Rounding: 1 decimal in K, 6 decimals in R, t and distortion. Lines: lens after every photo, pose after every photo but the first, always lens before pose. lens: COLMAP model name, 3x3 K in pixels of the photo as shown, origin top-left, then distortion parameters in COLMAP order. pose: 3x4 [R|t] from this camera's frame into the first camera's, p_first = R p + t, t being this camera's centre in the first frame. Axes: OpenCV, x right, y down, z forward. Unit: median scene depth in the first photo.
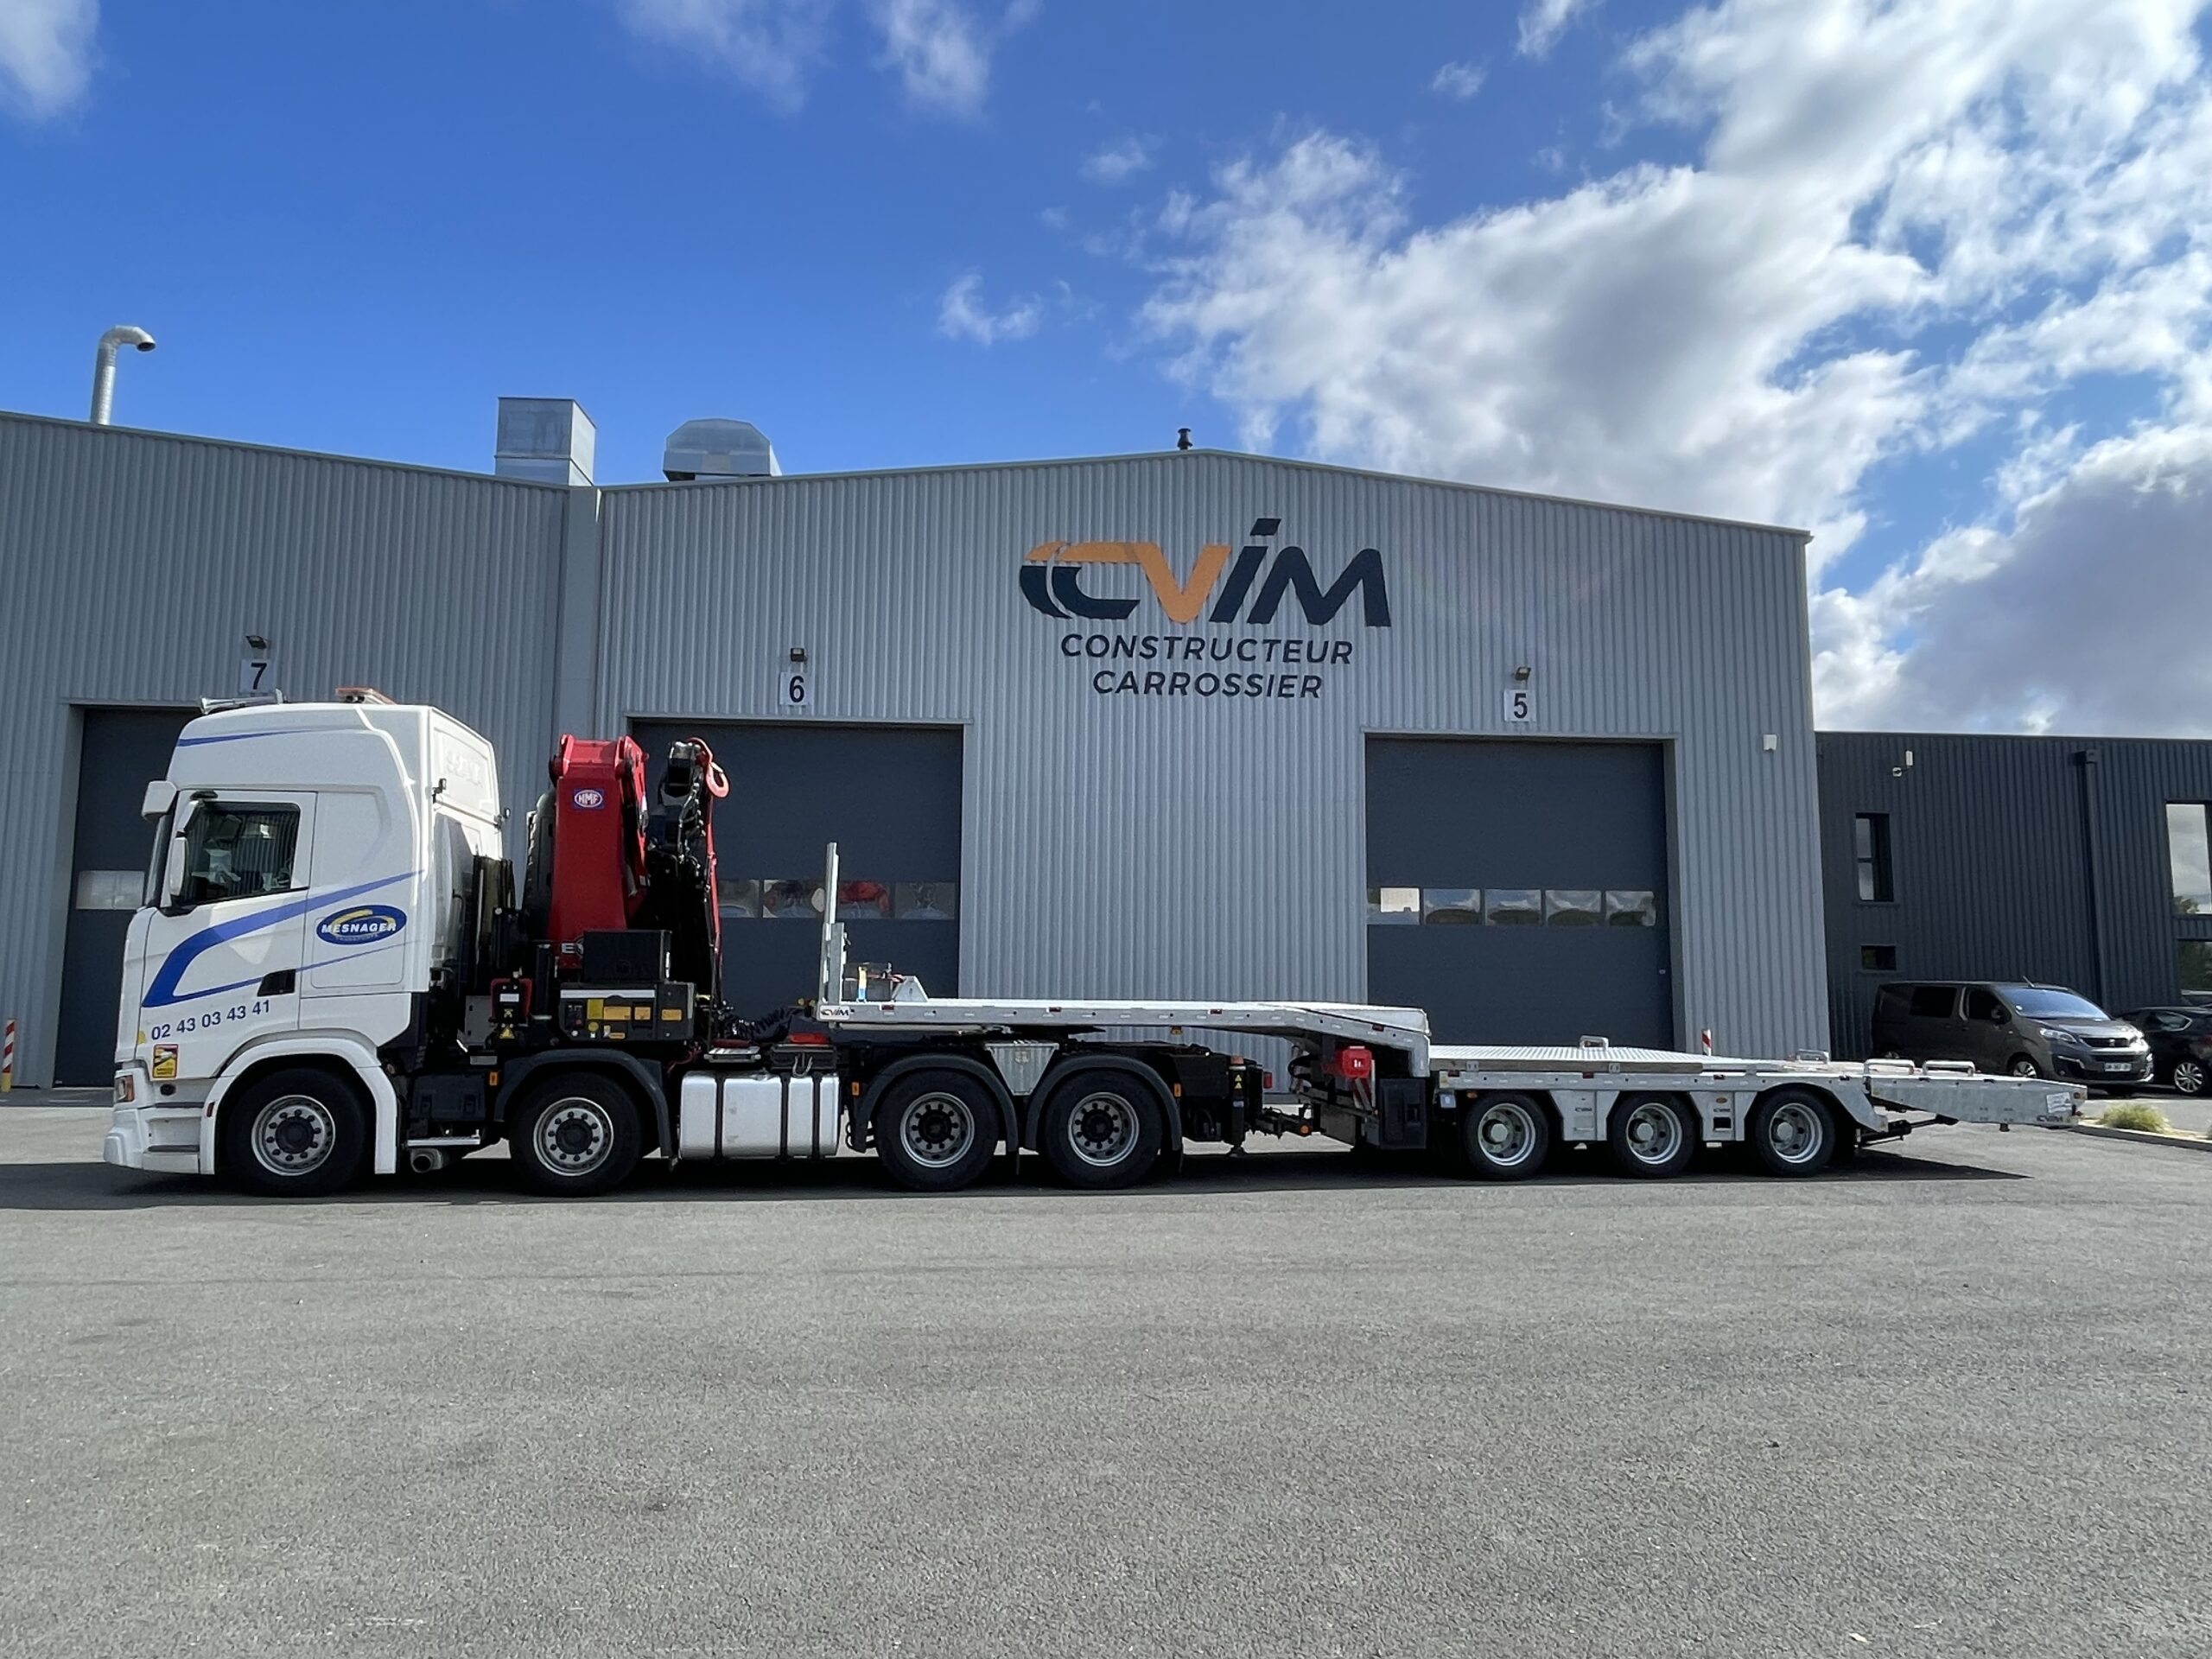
lens RADIAL K [[1472.3, 0, 1088.7], [0, 1472.3, 807.1], [0, 0, 1]] dist [-0.014245, 0.002221]
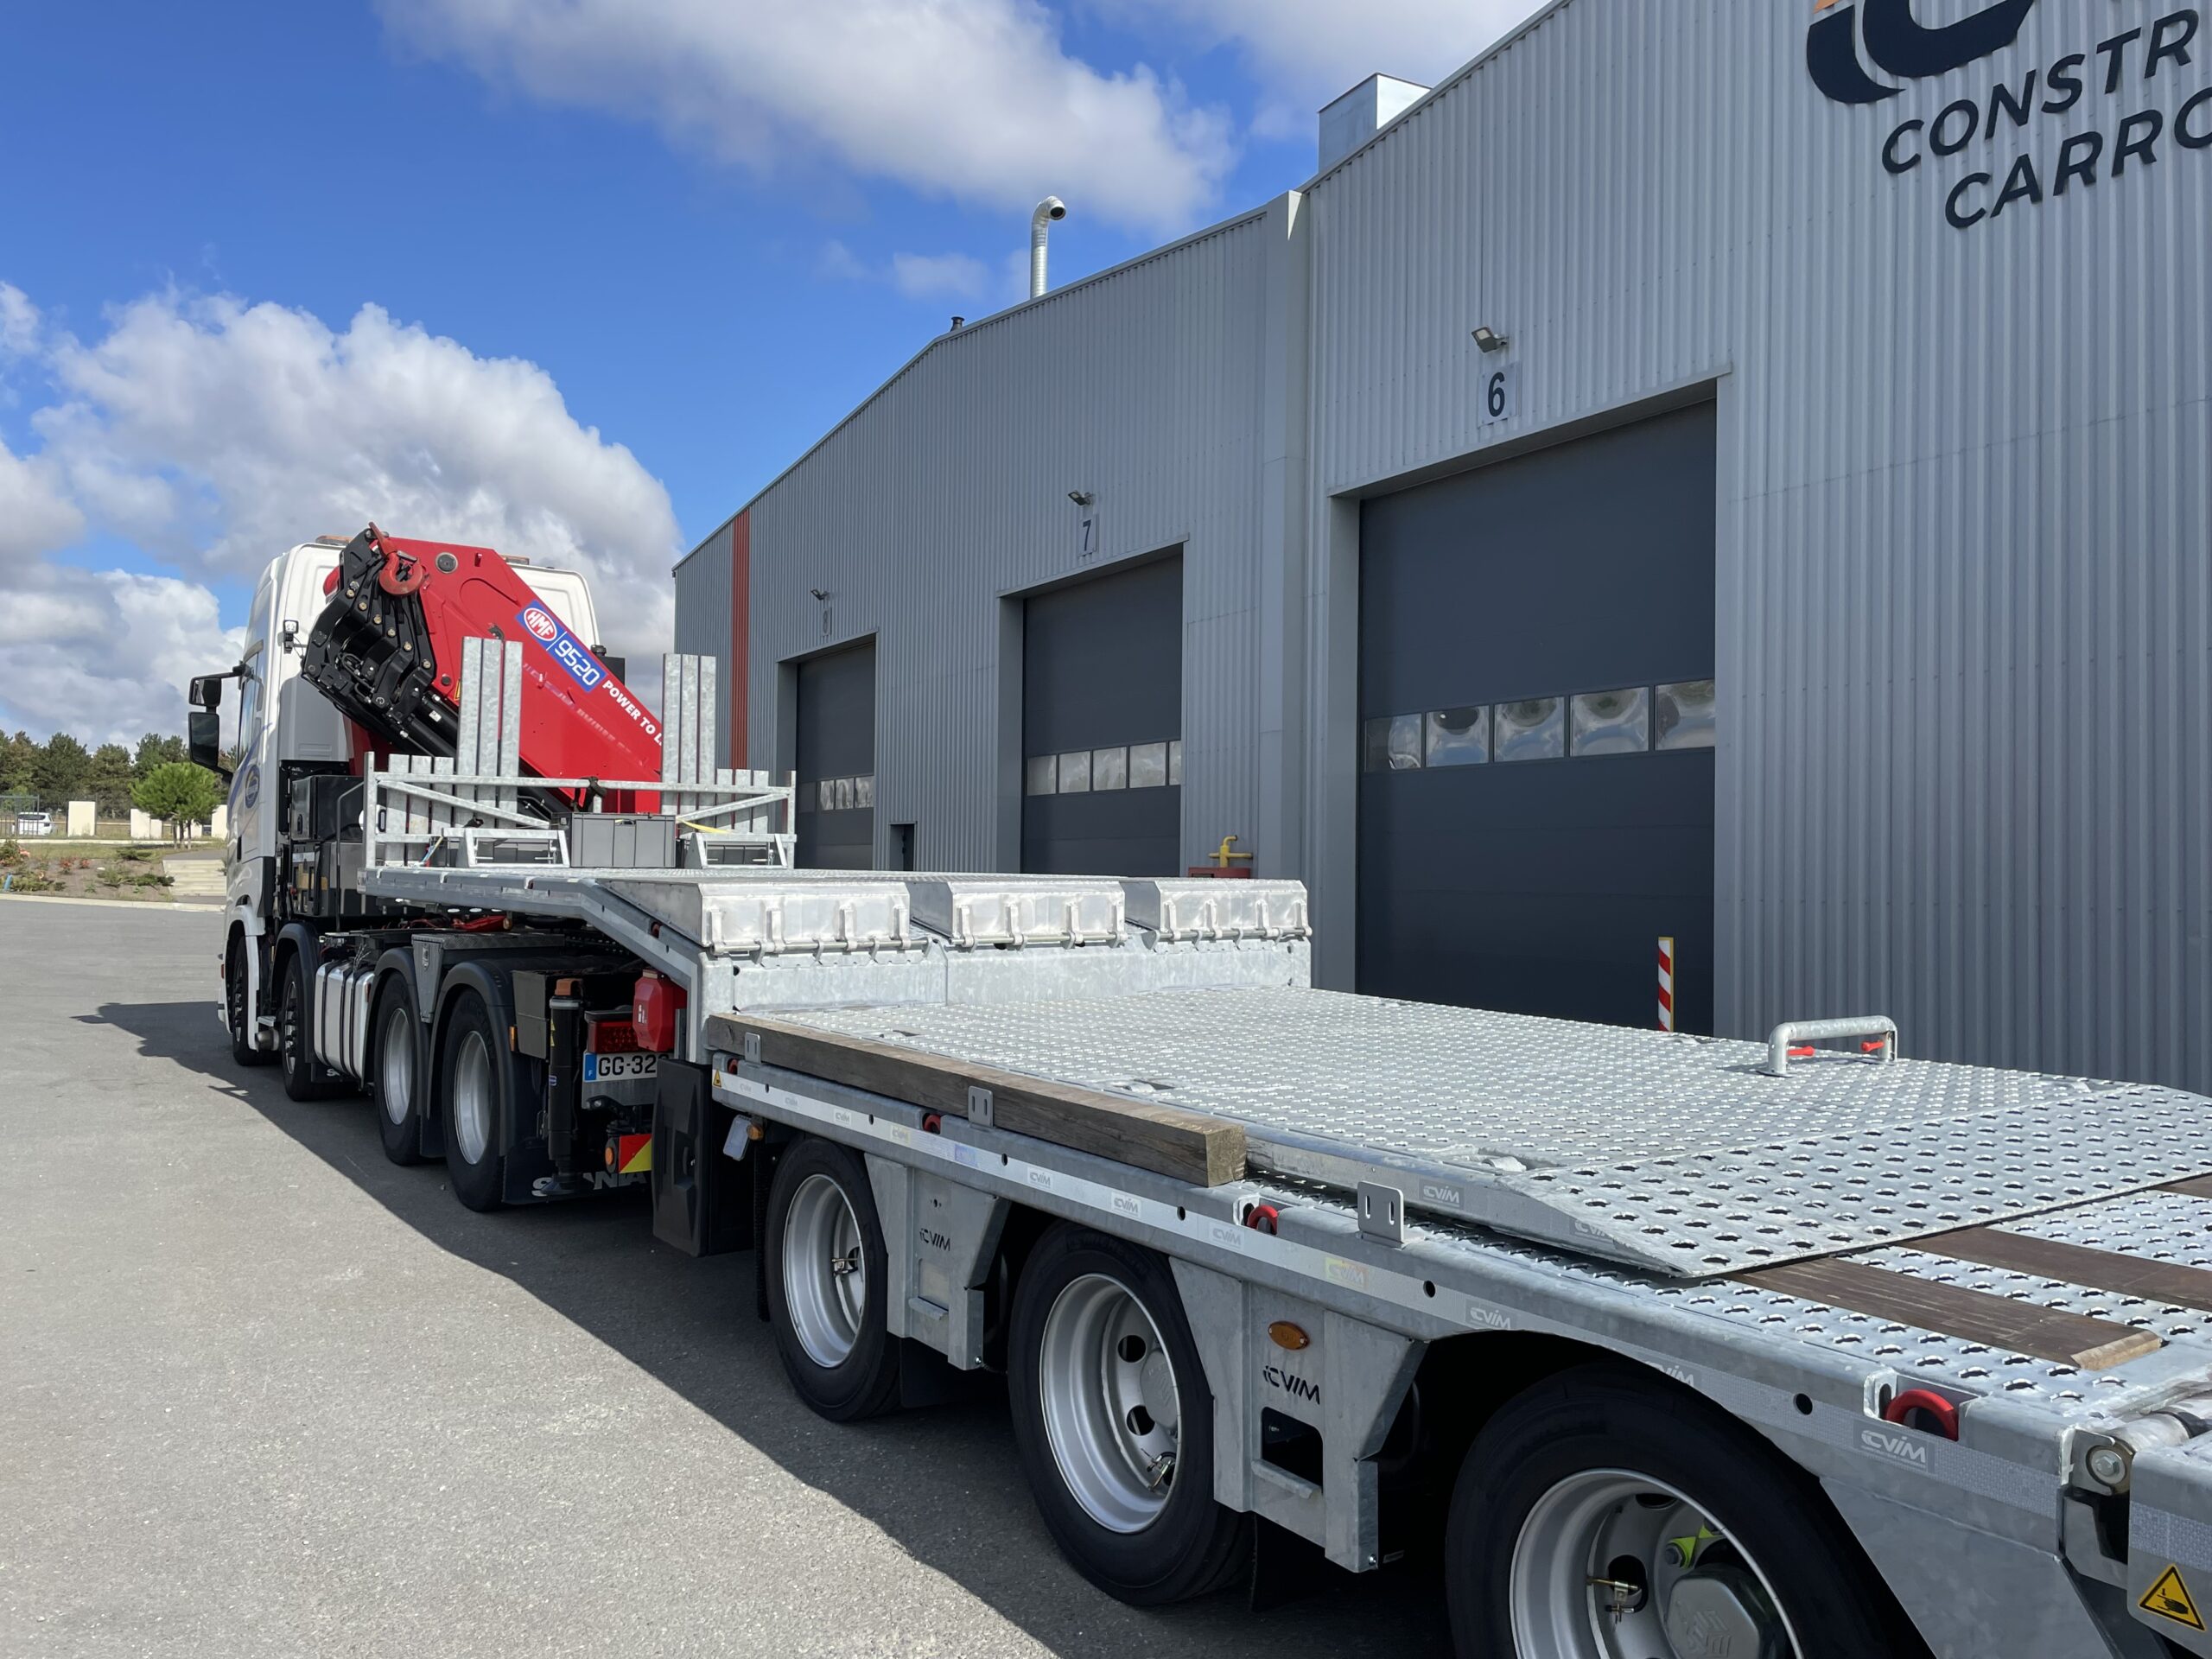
lens RADIAL K [[1683.5, 0, 1089.2], [0, 1683.5, 829.4], [0, 0, 1]] dist [0.074862, -0.093102]
pose [[0.443007, -0.029458, -0.896034, 0.355690], [0.102950, 0.994520, 0.018204, 0.070529], [0.890588, -0.100311, 0.443612, 0.498418]]
